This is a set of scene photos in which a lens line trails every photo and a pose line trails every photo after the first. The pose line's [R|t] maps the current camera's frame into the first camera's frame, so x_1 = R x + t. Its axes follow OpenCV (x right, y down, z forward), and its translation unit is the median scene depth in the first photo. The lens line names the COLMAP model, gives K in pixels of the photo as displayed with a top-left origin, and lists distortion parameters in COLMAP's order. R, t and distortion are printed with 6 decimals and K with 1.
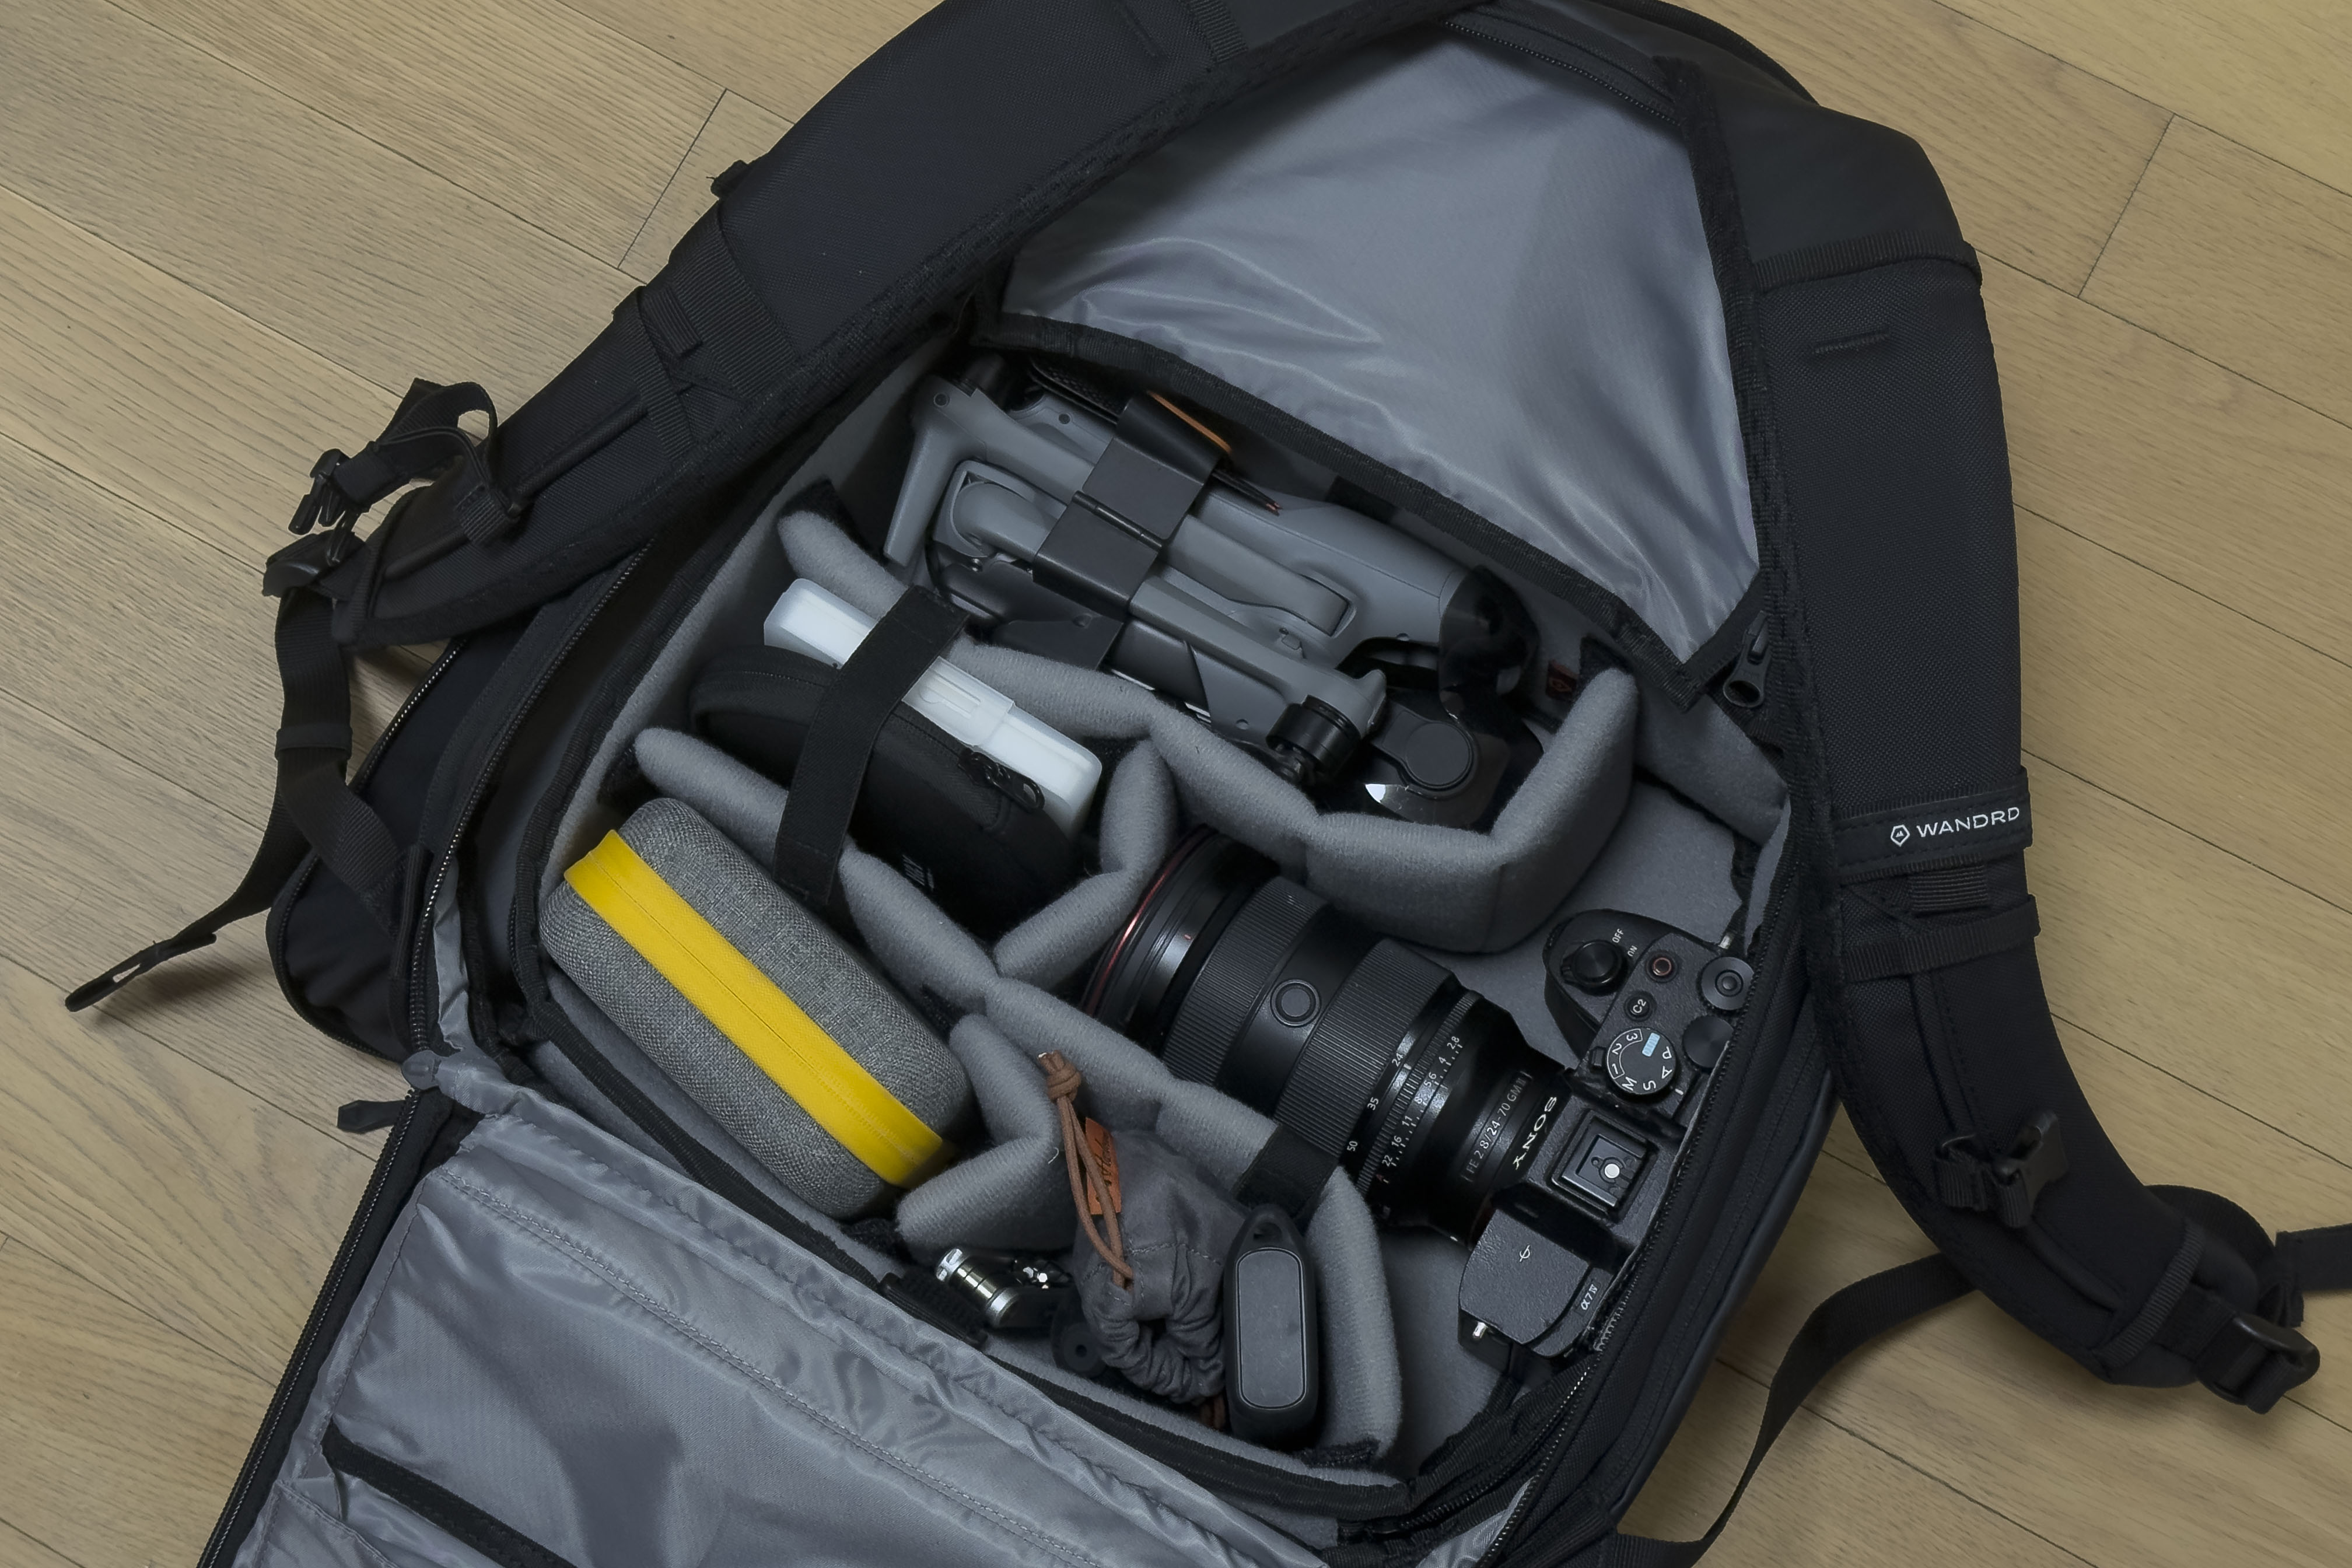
lens RADIAL K [[3405.2, 0, 1192.4], [0, 3405.2, 774.2], [0, 0, 1]] dist [0.060420, 0.000000]
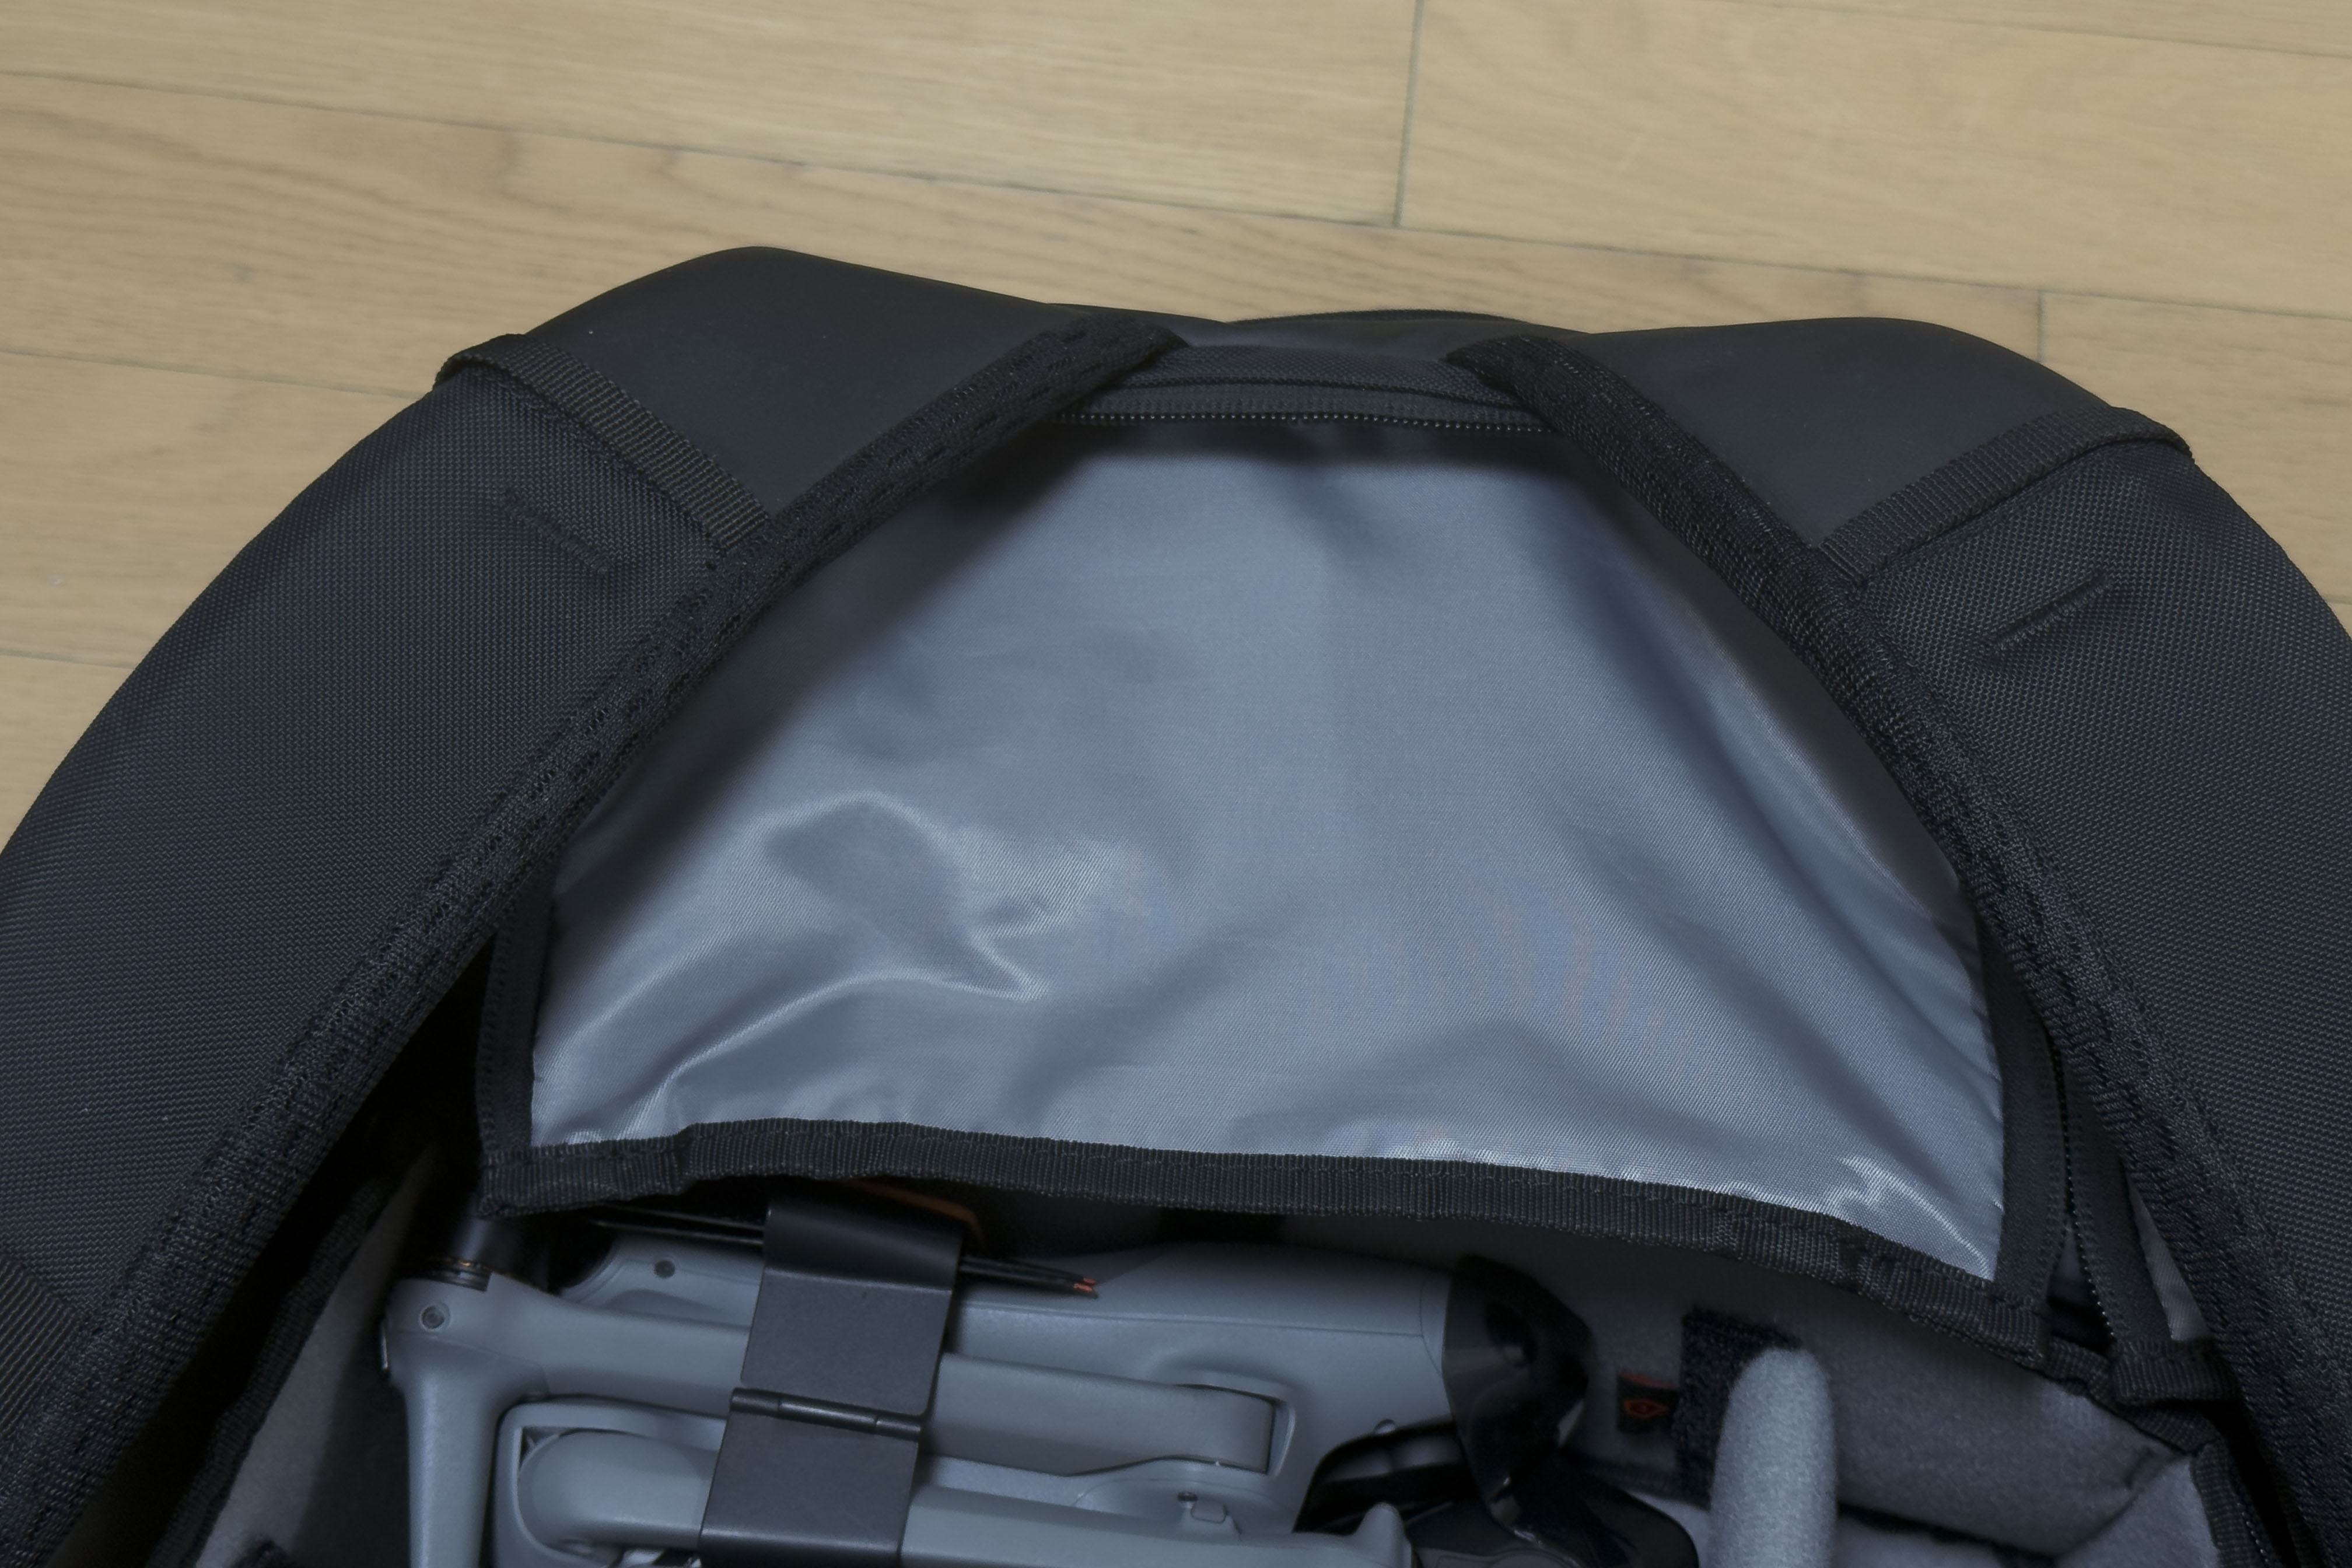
lens RADIAL K [[3405.2, 0, 1168.7], [0, 3405.2, 785.3], [0, 0, 1]] dist [0.060420, 0.000000]
pose [[0.926018, -0.321422, 0.197935, -0.046146], [0.356489, 0.917072, -0.178587, -0.049633], [-0.124119, 0.235937, 0.963809, 0.451755]]
